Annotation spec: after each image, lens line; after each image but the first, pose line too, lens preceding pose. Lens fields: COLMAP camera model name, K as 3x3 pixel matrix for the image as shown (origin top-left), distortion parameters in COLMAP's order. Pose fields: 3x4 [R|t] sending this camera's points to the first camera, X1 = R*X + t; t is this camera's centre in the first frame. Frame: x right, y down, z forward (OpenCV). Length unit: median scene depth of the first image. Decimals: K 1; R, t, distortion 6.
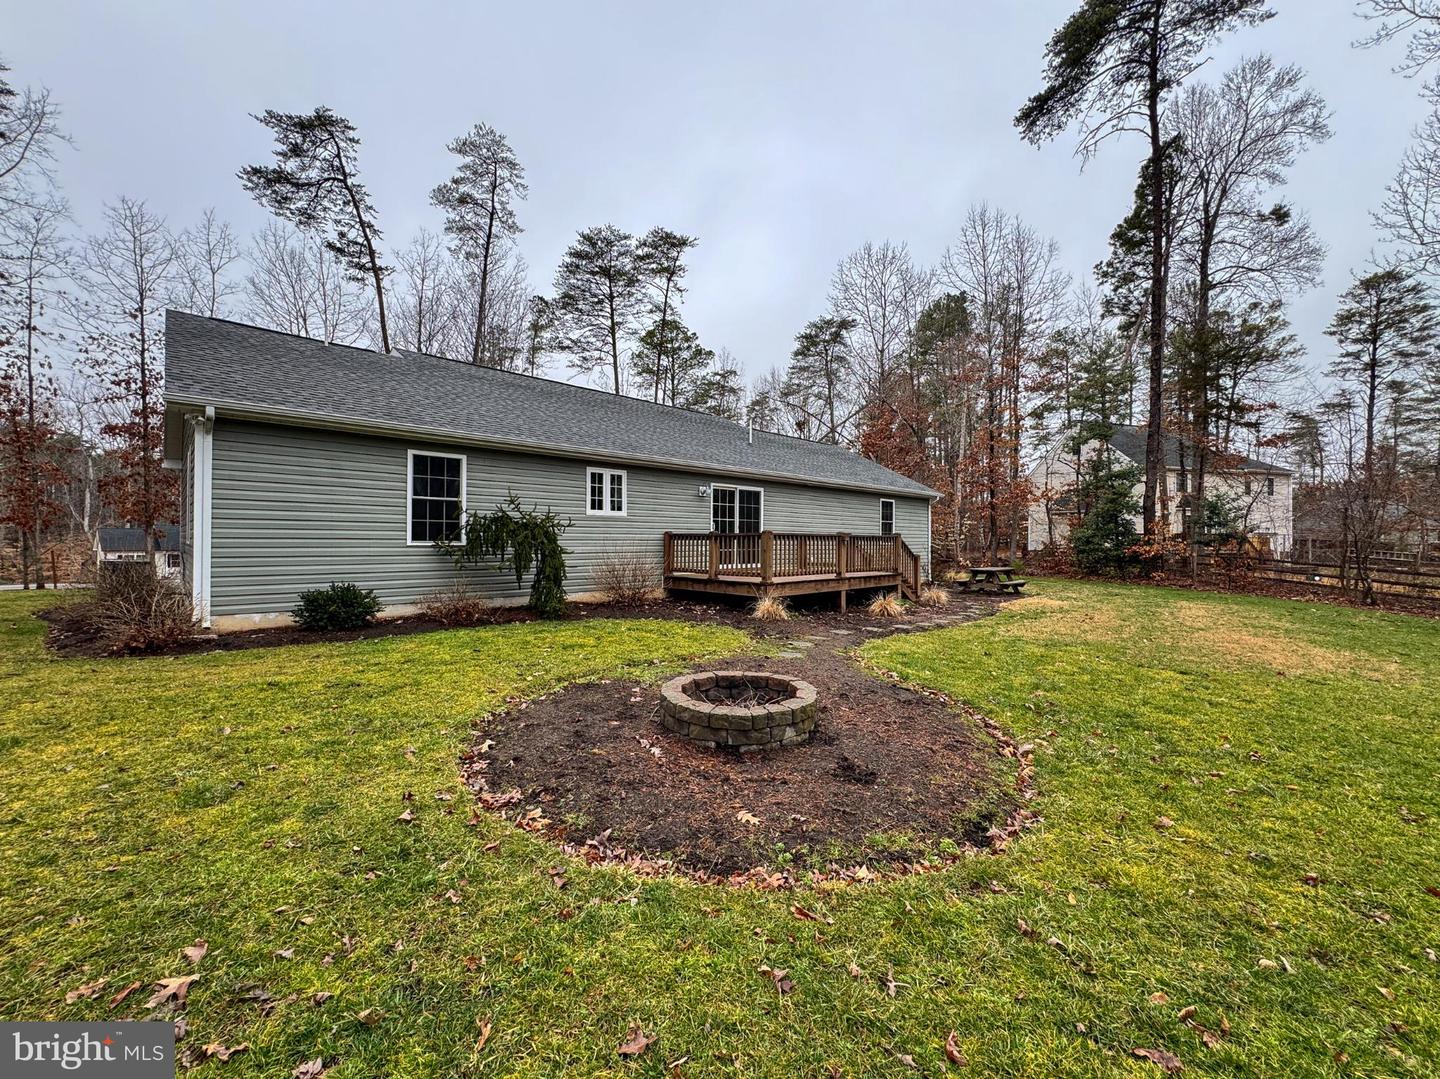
lens RADIAL K [[585.4, 0, 711.9], [0, 585.4, 542.7], [0, 0, 1]] dist [-0.000587, 0.000119]
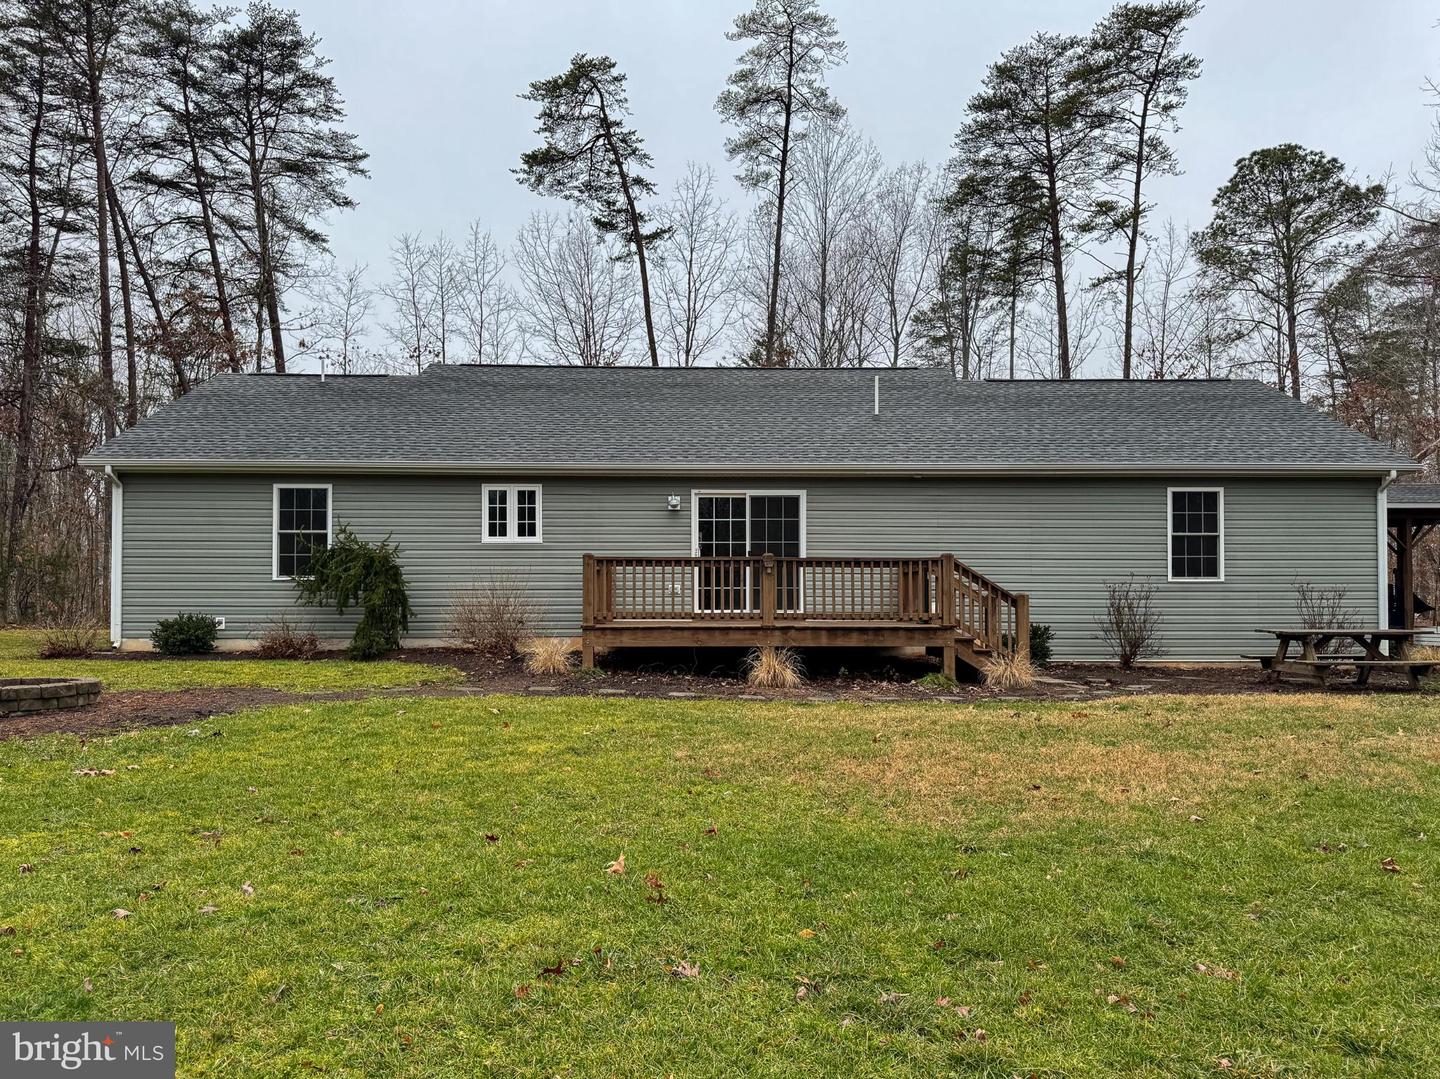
lens RADIAL K [[1035.2, 0, 717.5], [0, 1035.2, 596.2], [0, 0, 1]] dist [0.035127, -0.019074]
pose [[0.734302, -0.005264, -0.678802, 0.885933], [0.000023, 0.999970, -0.007730, 0.033177], [0.678823, 0.005661, 0.734280, 0.141853]]
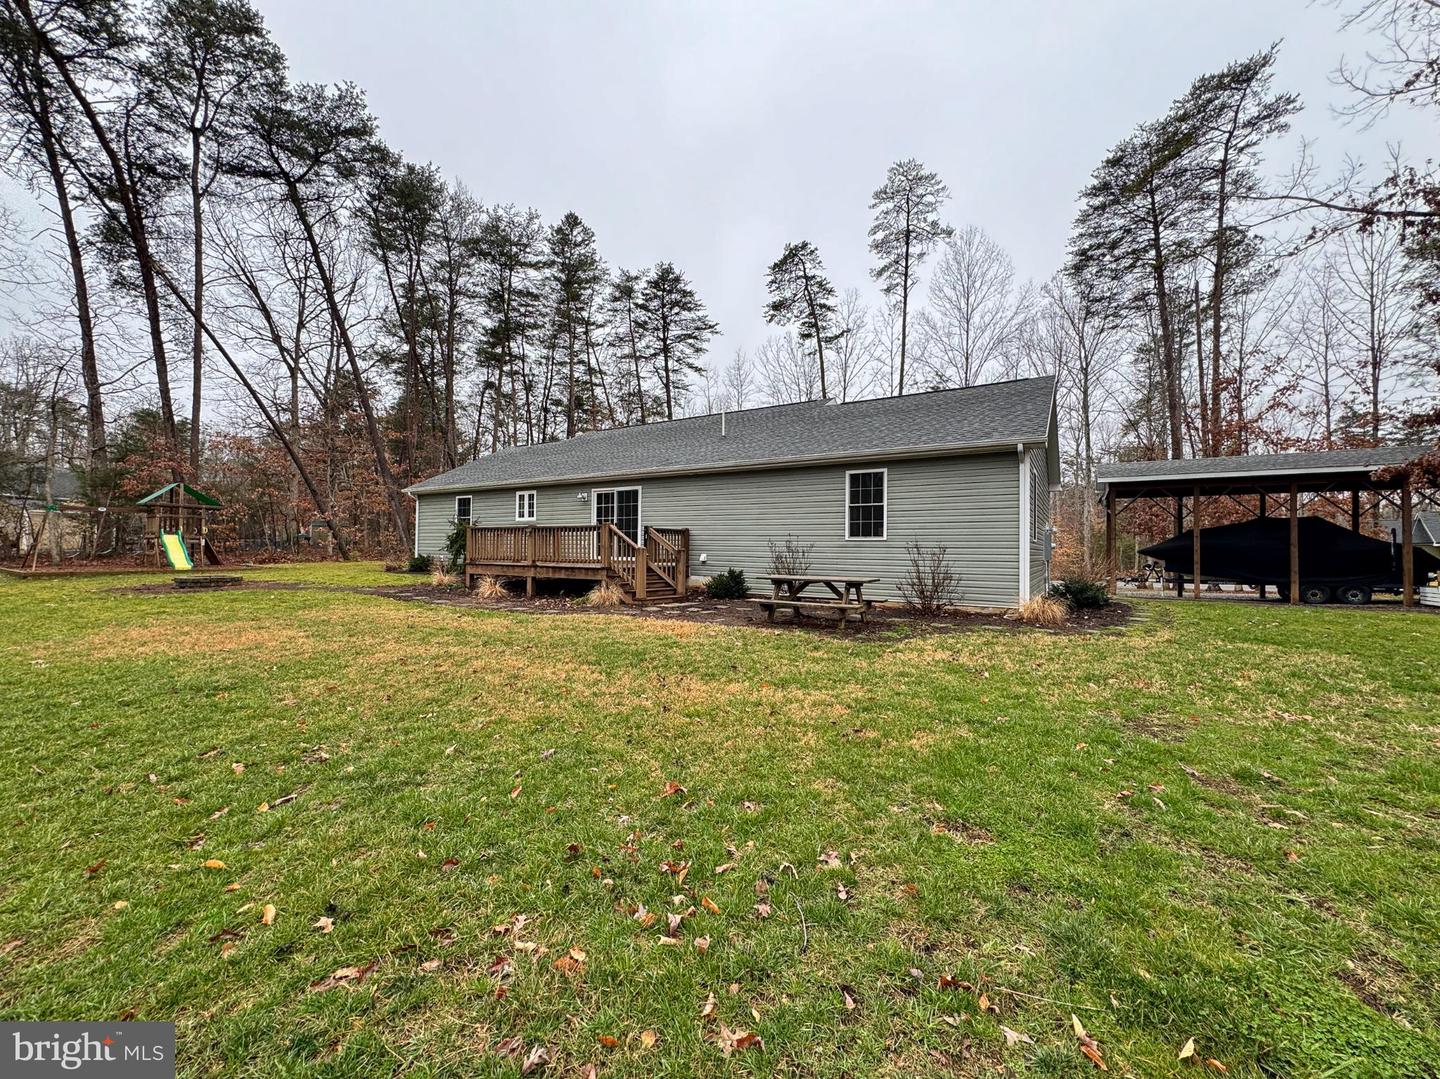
lens RADIAL K [[585.4, 0, 721.4], [0, 585.4, 537.8], [0, 0, 1]] dist [-0.000587, 0.000119]
pose [[0.224808, -0.022809, -0.974136, 1.321755], [-0.016256, 0.999499, -0.027154, 0.030238], [0.974267, 0.021940, 0.224325, 1.044875]]
